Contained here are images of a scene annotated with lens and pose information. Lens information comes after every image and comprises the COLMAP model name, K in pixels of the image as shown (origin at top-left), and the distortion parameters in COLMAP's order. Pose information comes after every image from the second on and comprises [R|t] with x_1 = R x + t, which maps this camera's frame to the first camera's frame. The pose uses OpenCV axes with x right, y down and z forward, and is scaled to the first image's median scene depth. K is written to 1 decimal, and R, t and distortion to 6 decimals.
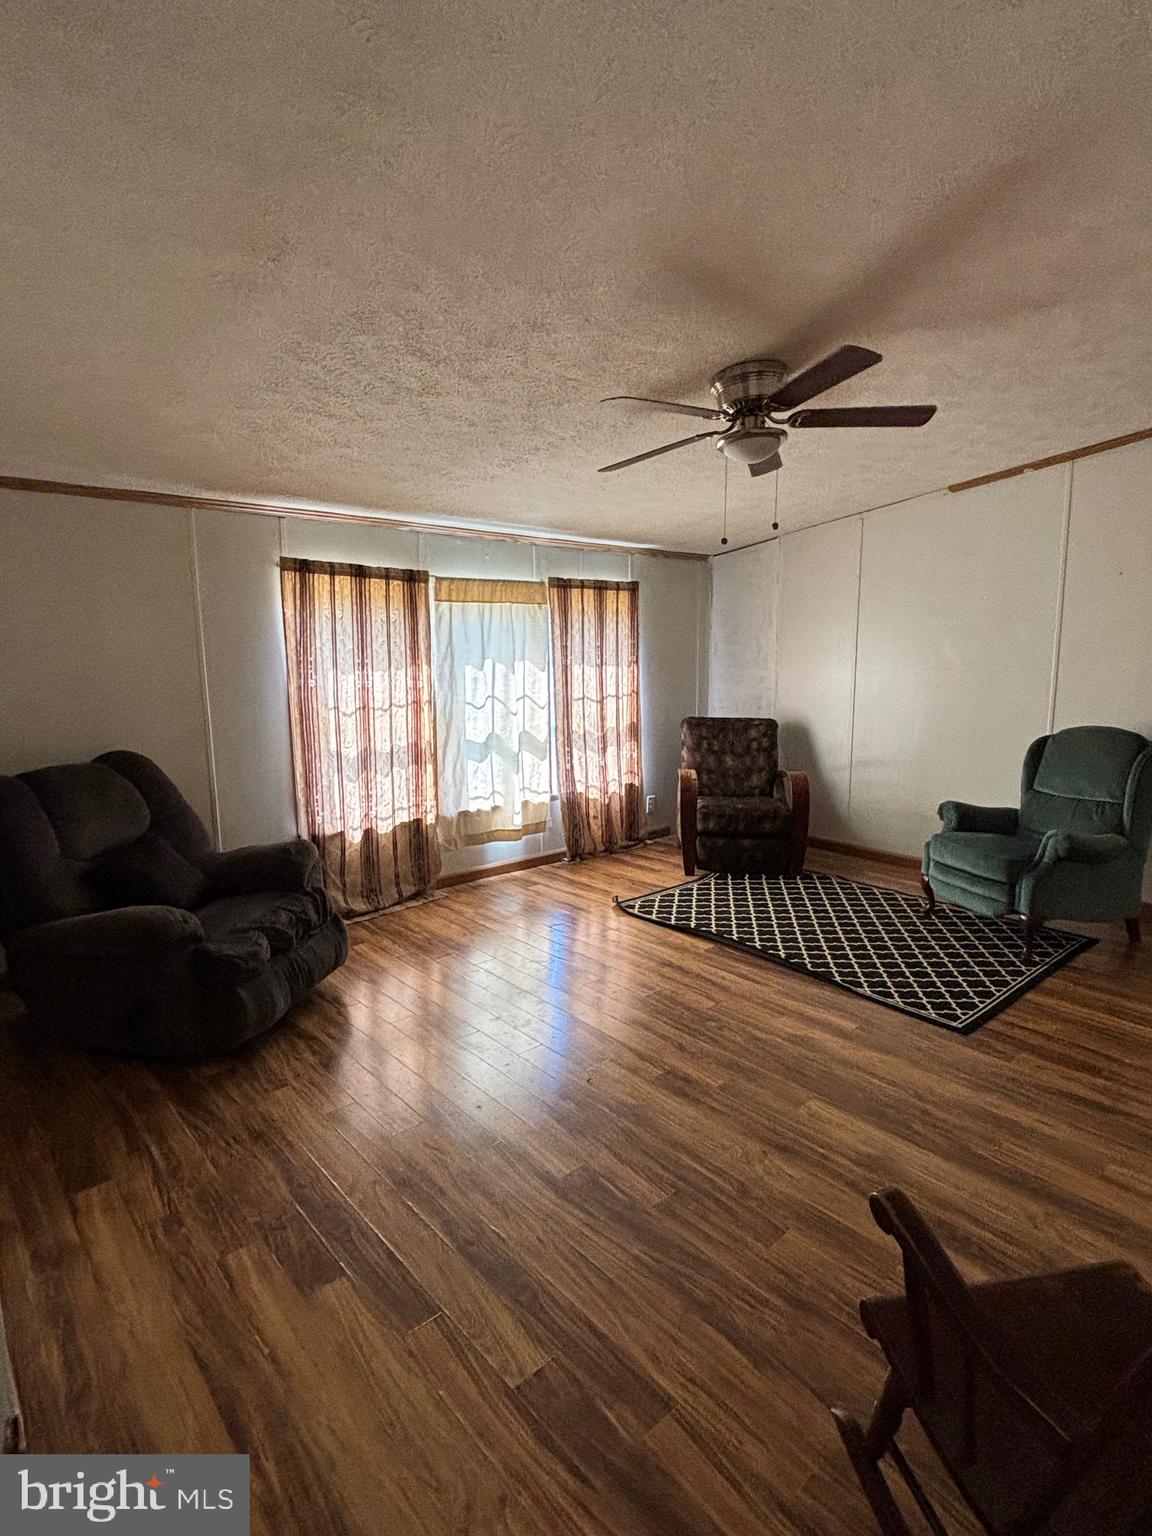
lens RADIAL K [[789.0, 0, 576.4], [0, 789.0, 761.7], [0, 0, 1]] dist [0.008610, -0.000786]
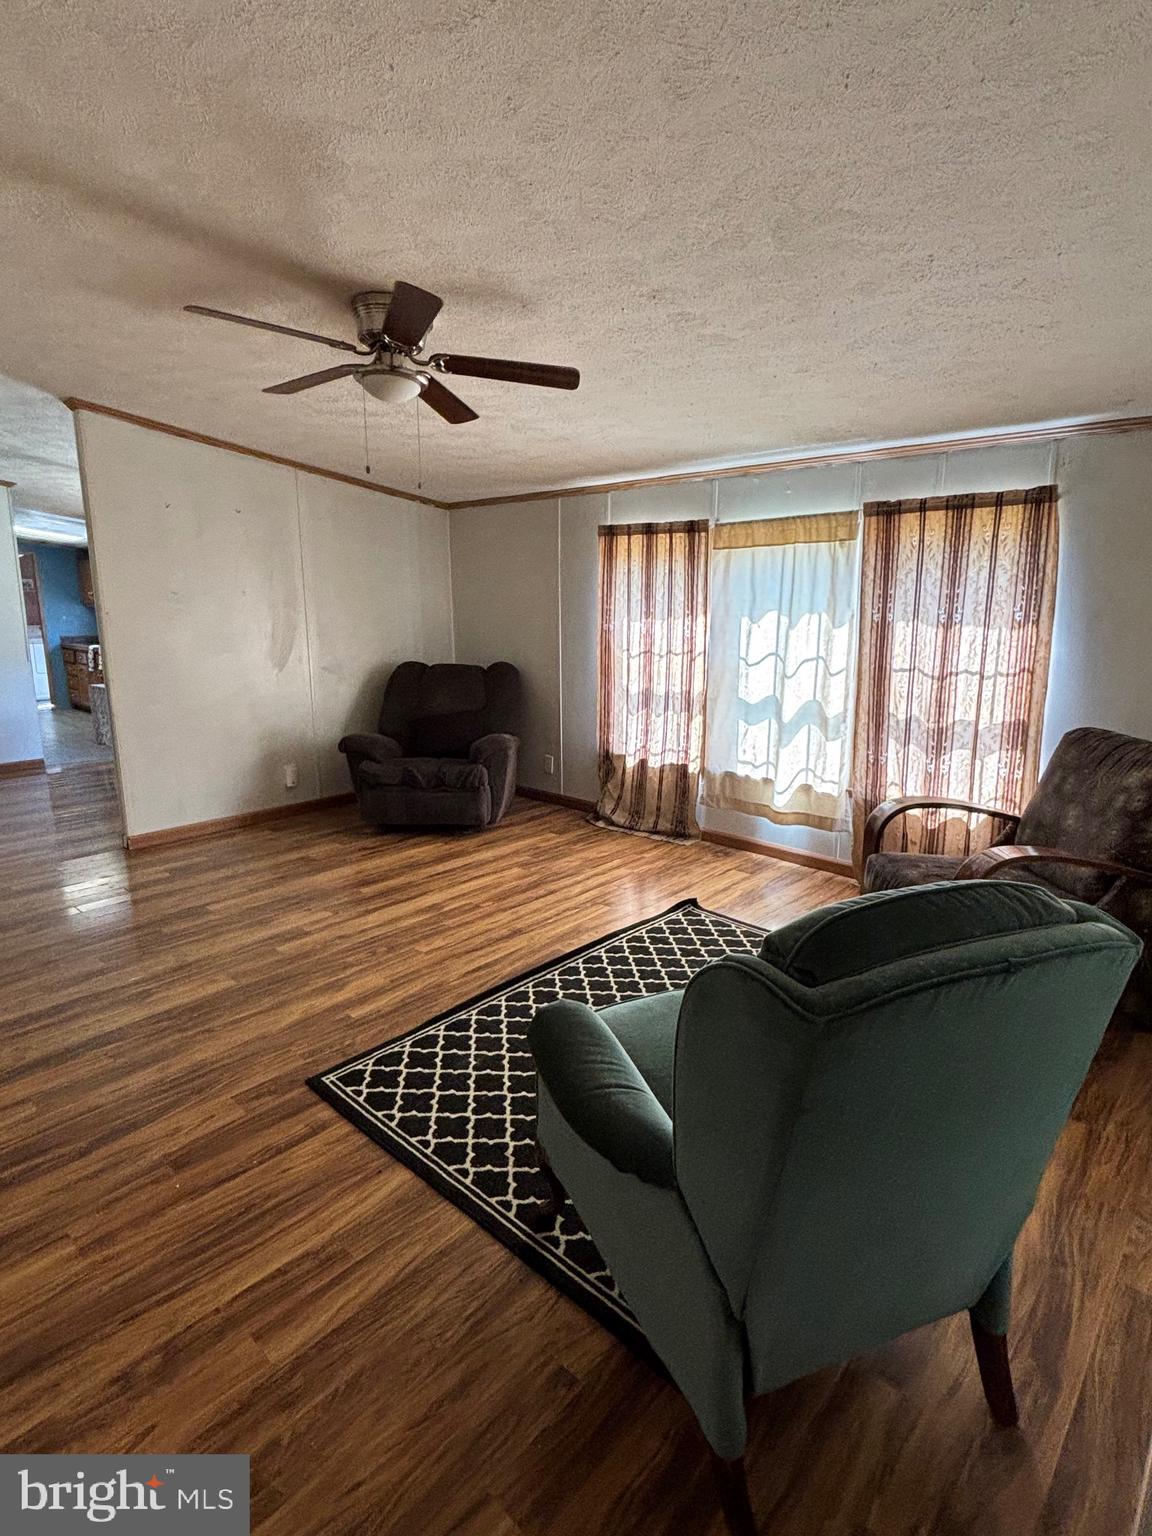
lens RADIAL K [[789.0, 0, 577.8], [0, 789.0, 765.0], [0, 0, 1]] dist [0.008610, -0.000786]
pose [[0.104906, 0.204137, -0.973305, 0.804629], [-0.145886, 0.971276, 0.187987, -0.103034], [0.983724, 0.122271, 0.131673, 0.732938]]
